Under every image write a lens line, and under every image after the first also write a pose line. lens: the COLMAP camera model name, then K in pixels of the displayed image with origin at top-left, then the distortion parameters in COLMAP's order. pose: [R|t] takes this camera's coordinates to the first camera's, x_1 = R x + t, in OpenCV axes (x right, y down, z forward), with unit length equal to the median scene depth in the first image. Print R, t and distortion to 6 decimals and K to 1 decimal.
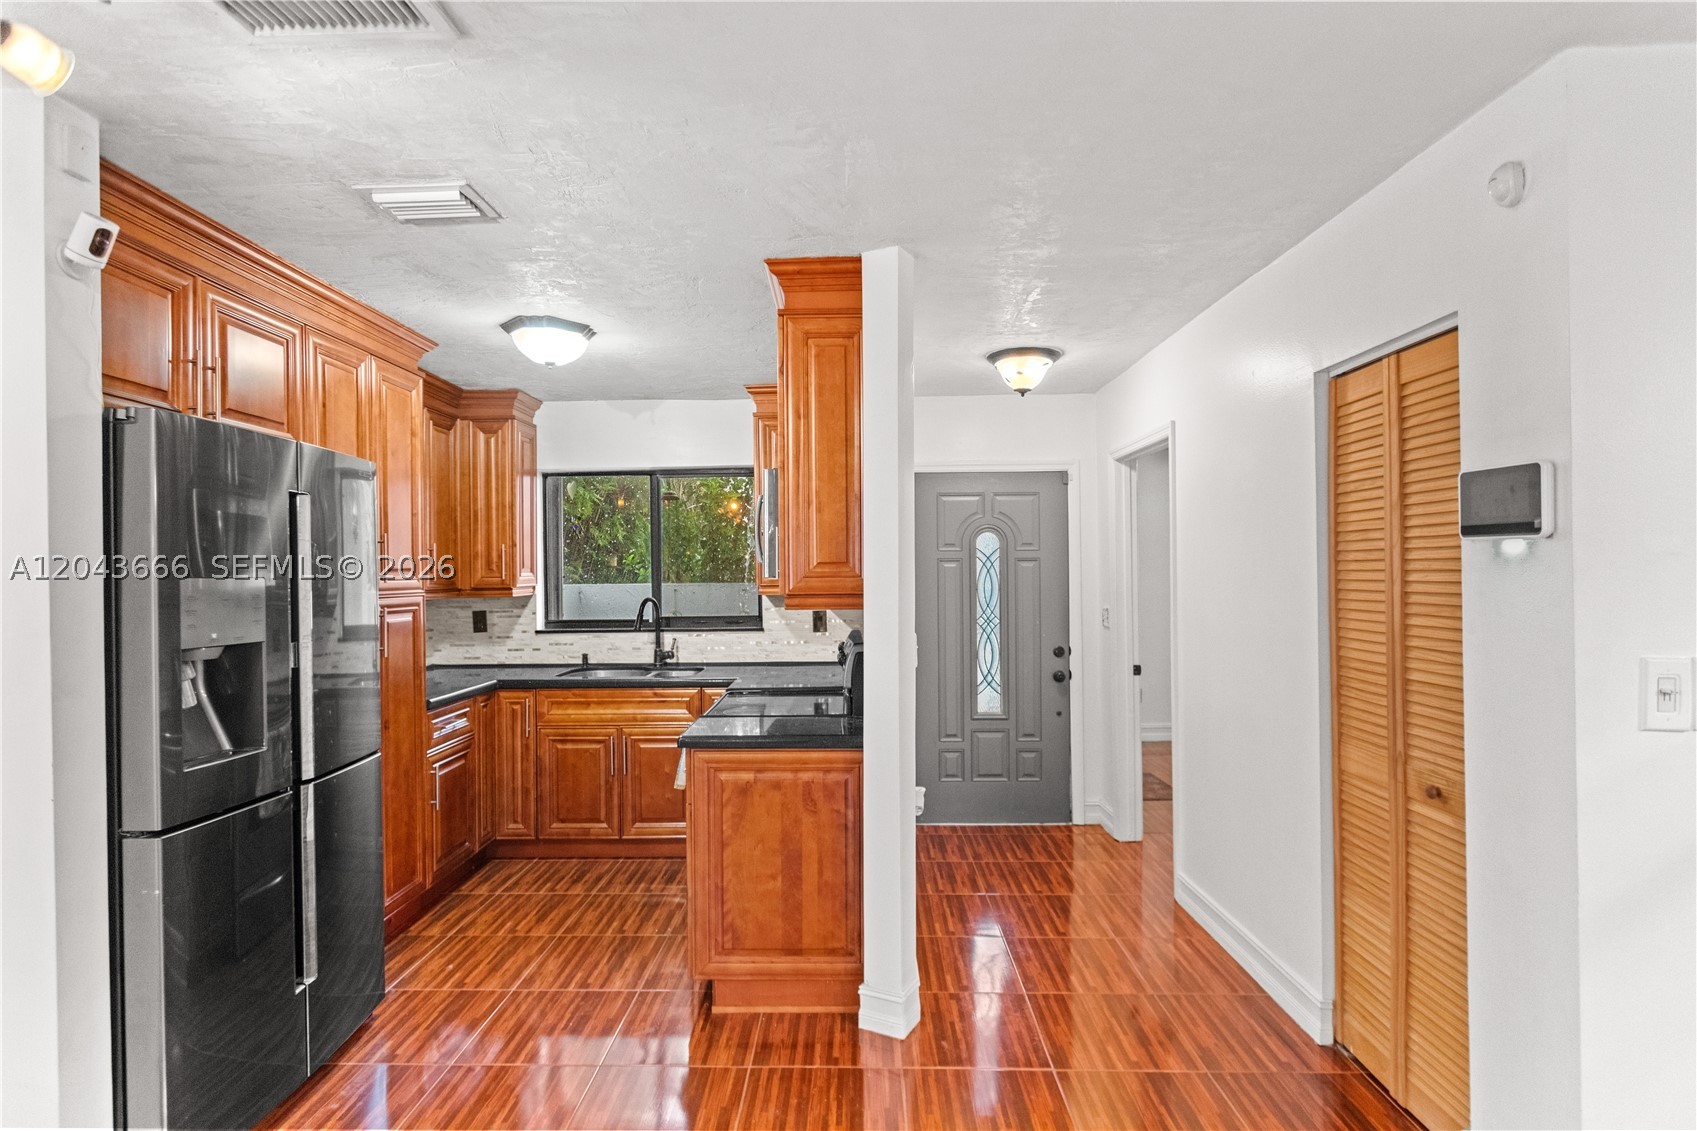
lens RADIAL K [[904.7, 0, 838.6], [0, 904.7, 571.0], [0, 0, 1]] dist [0.002274, 0.000669]
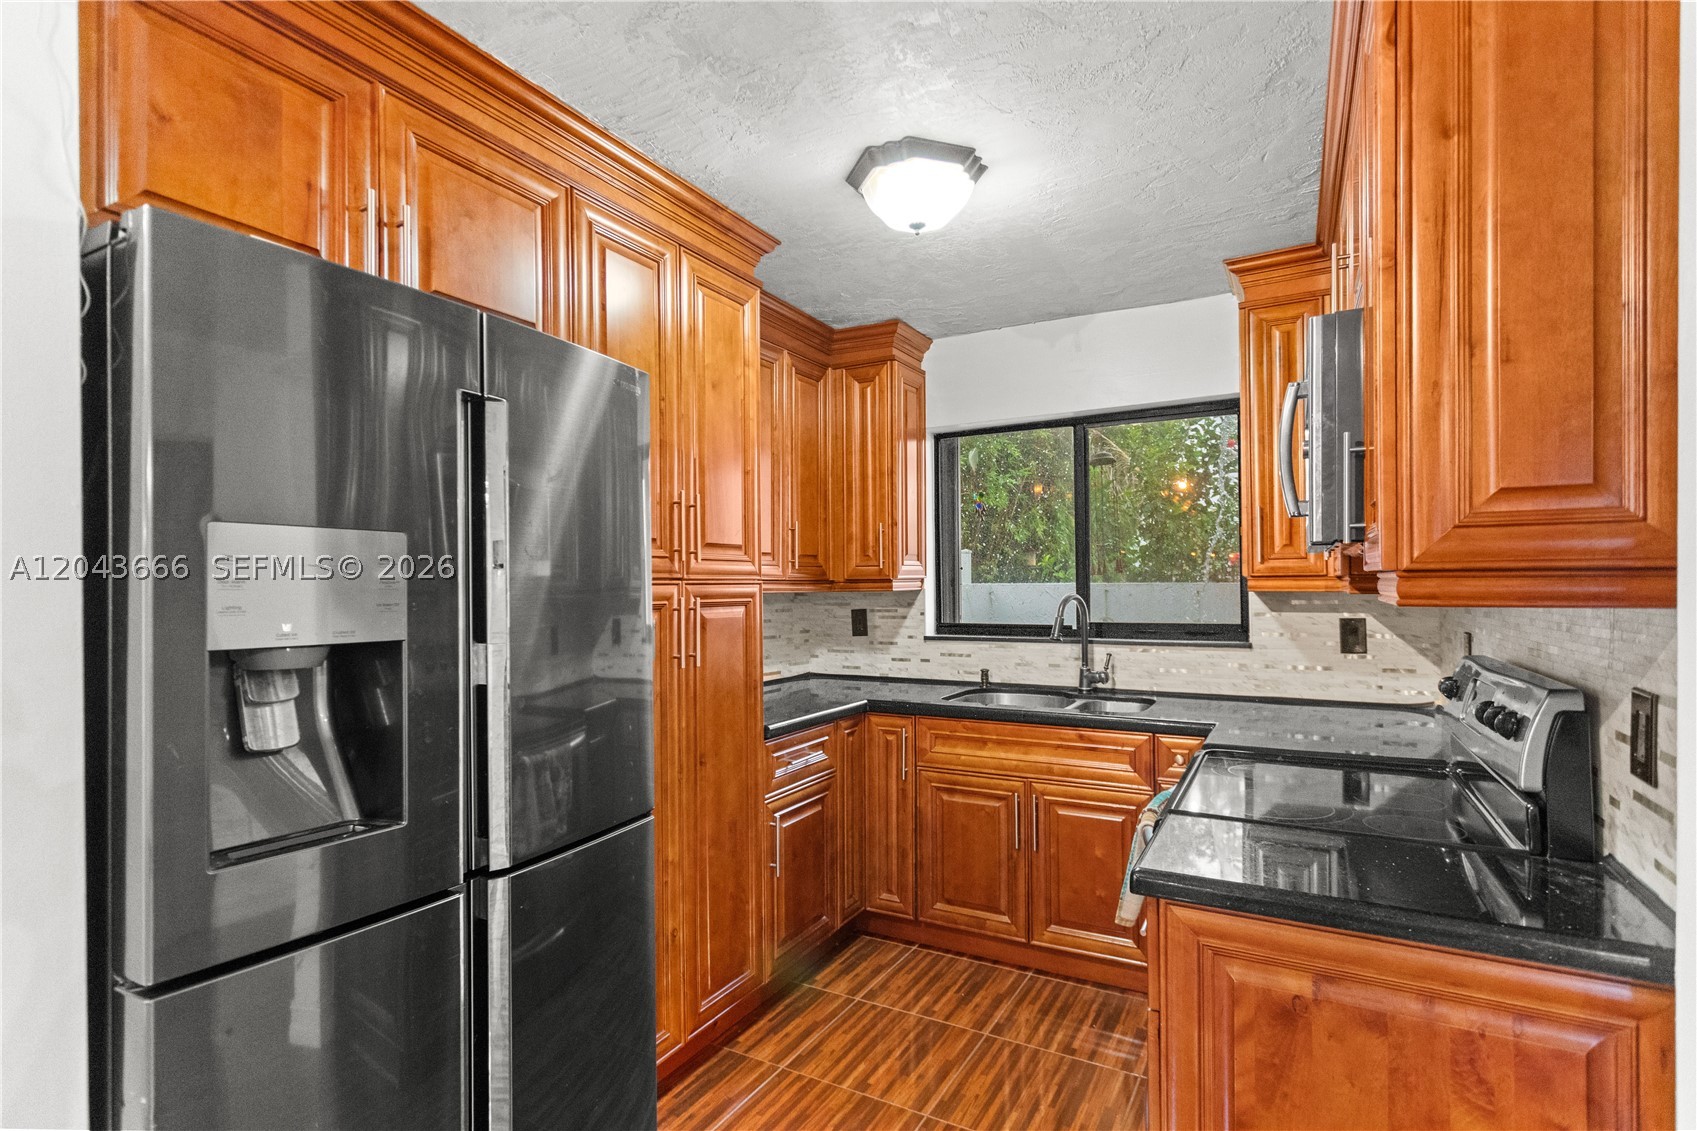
lens RADIAL K [[831.8, 0, 842.0], [0, 831.8, 580.6], [0, 0, 1]] dist [0.003414, 0.000685]
pose [[0.887931, 0.001448, -0.459974, -0.077939], [-0.002718, 0.999994, -0.002099, 0.022760], [0.459968, 0.003114, 0.887930, 0.379036]]
